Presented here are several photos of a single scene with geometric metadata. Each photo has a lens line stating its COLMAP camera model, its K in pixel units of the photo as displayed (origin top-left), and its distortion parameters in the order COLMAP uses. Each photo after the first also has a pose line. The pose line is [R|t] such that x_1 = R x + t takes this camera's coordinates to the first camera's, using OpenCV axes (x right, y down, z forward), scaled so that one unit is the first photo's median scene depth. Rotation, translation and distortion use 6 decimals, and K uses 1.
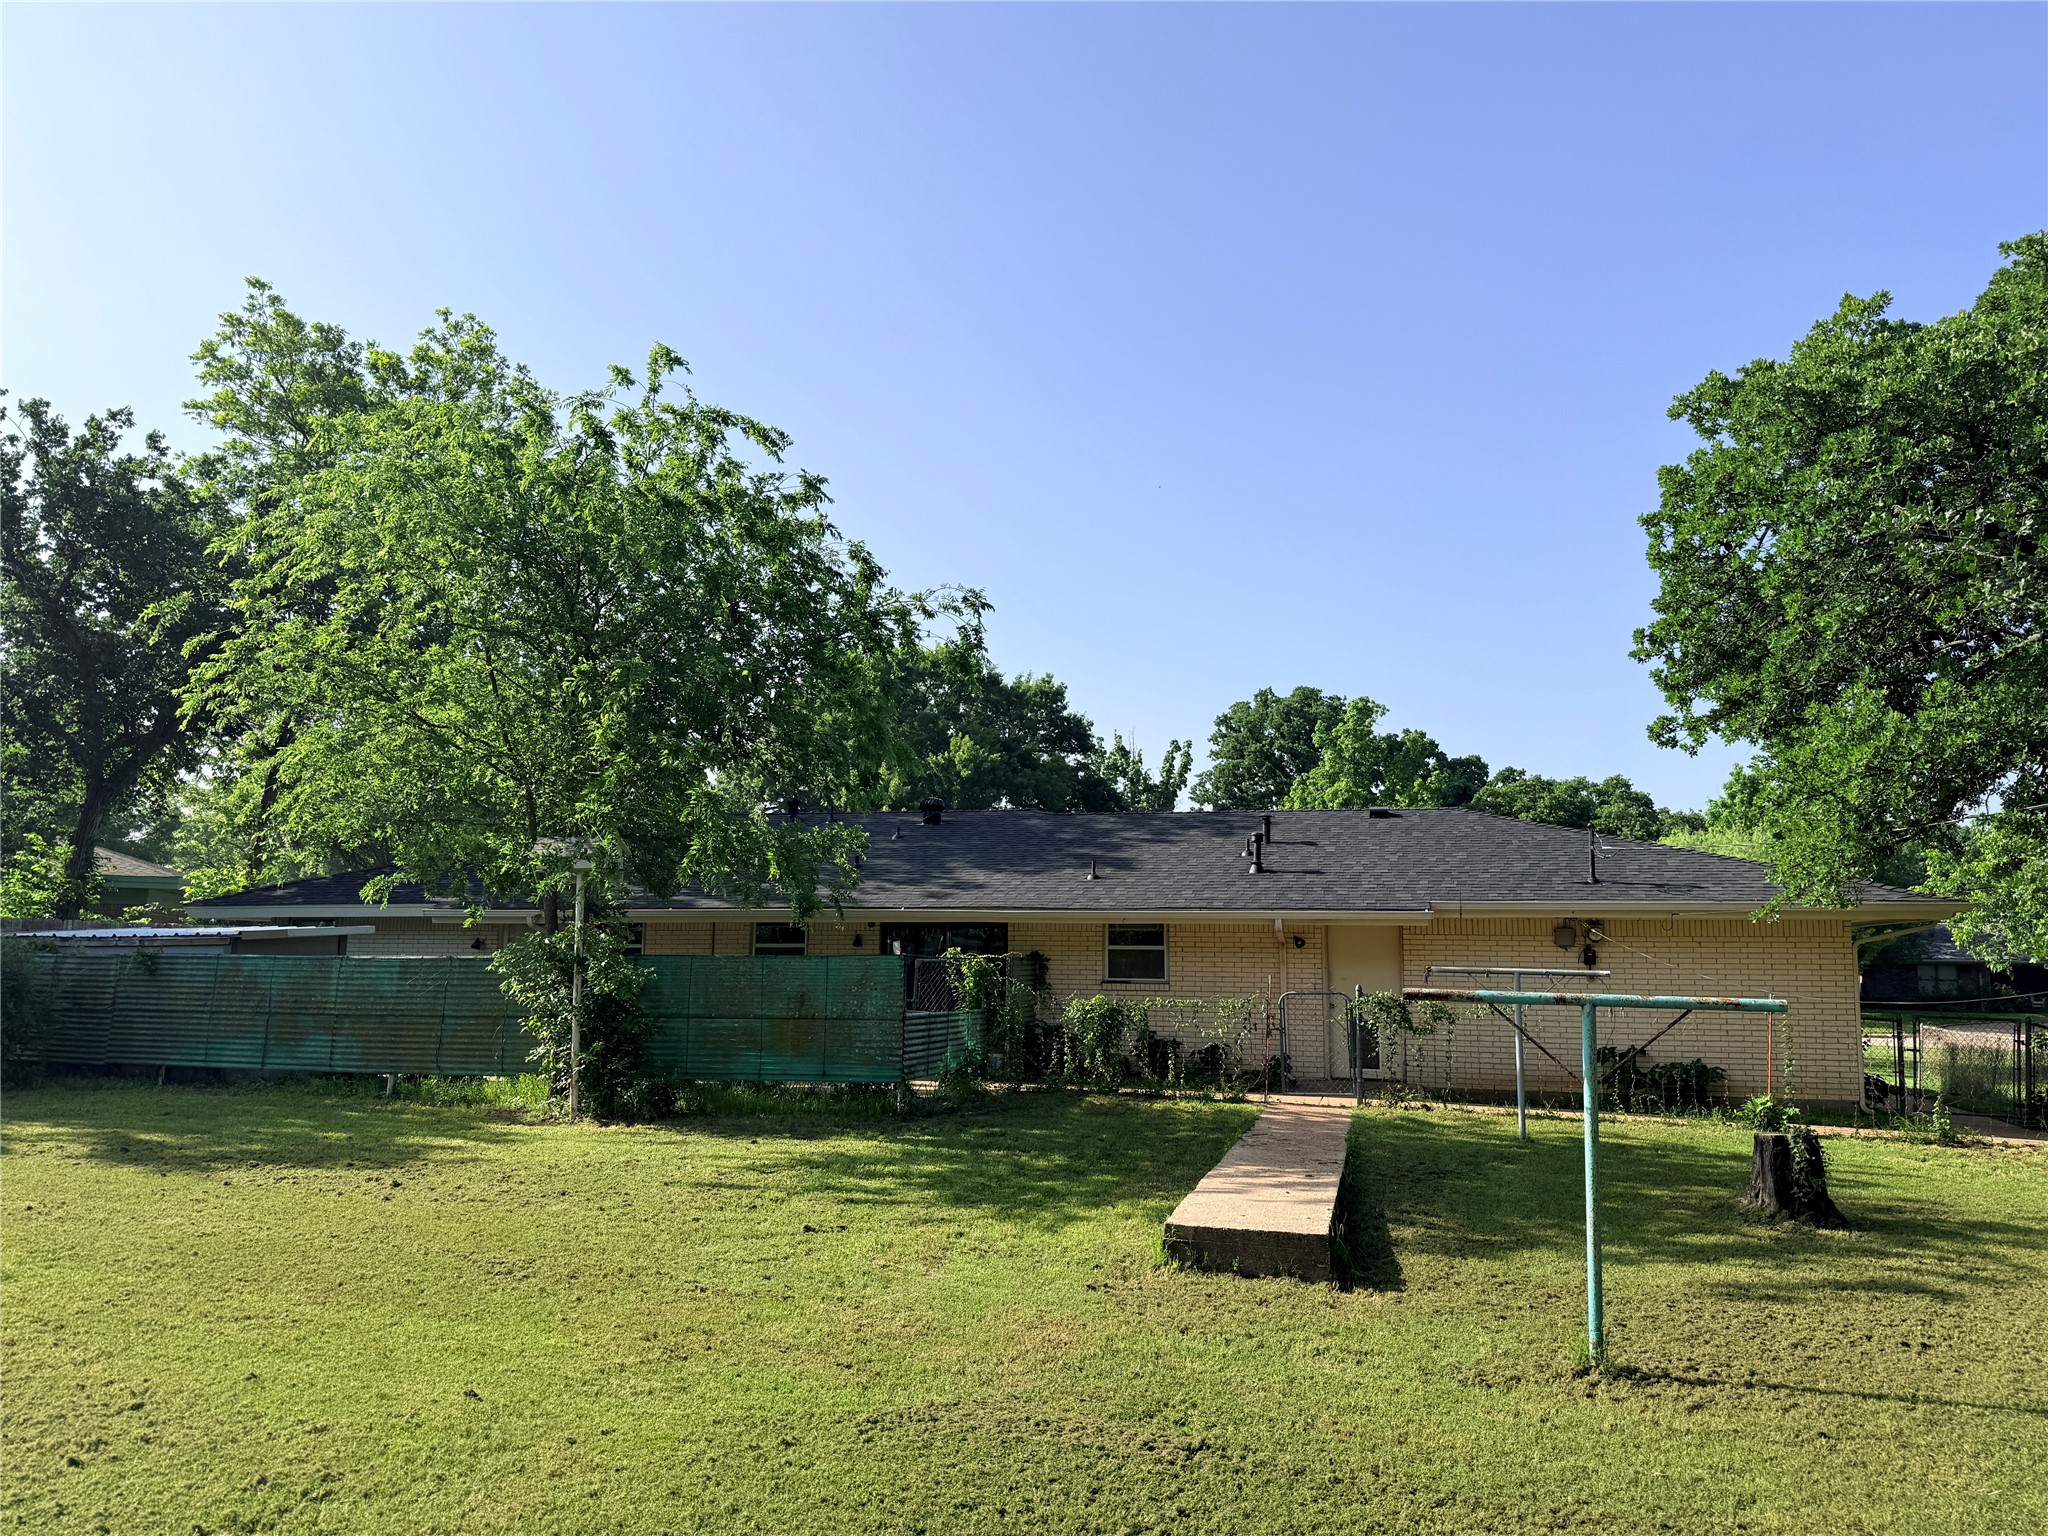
lens RADIAL K [[1459.5, 0, 1023.4], [0, 1459.5, 767.8], [0, 0, 1]] dist [0.036467, -0.001699]
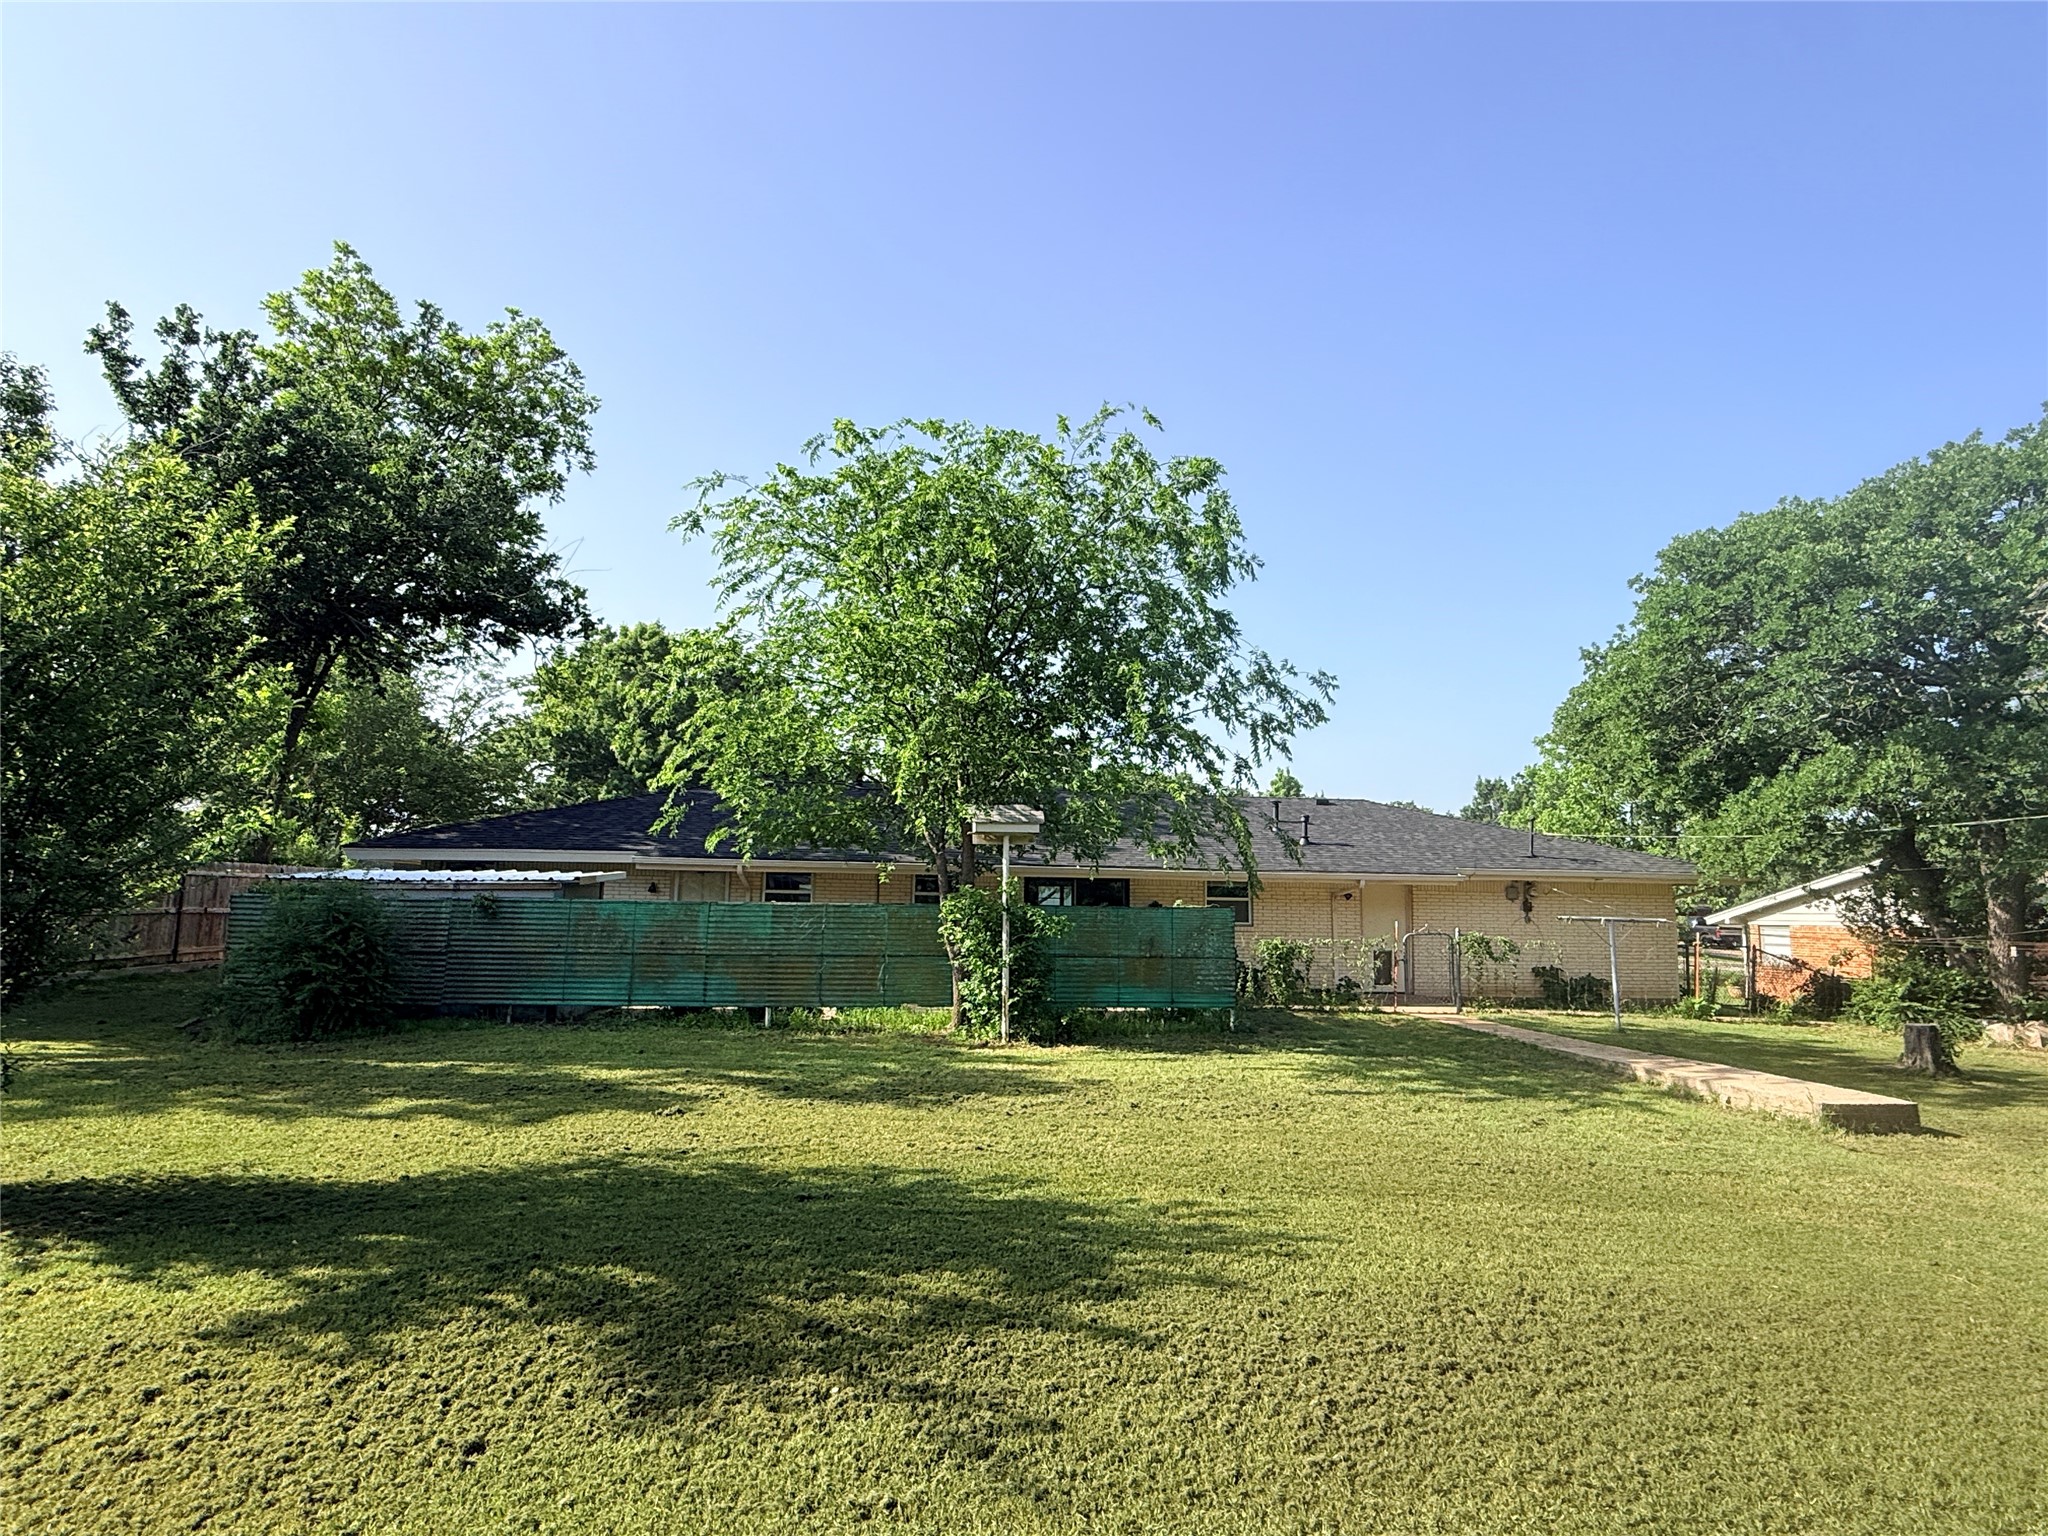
lens RADIAL K [[1121.1, 0, 1023.7], [0, 1121.1, 767.1], [0, 0, 1]] dist [-0.004106, -0.000158]
pose [[0.932045, 0.048894, 0.359028, -0.512286], [-0.053491, 0.998564, 0.002874, 0.012303], [-0.358372, -0.021883, 0.933322, 0.134671]]
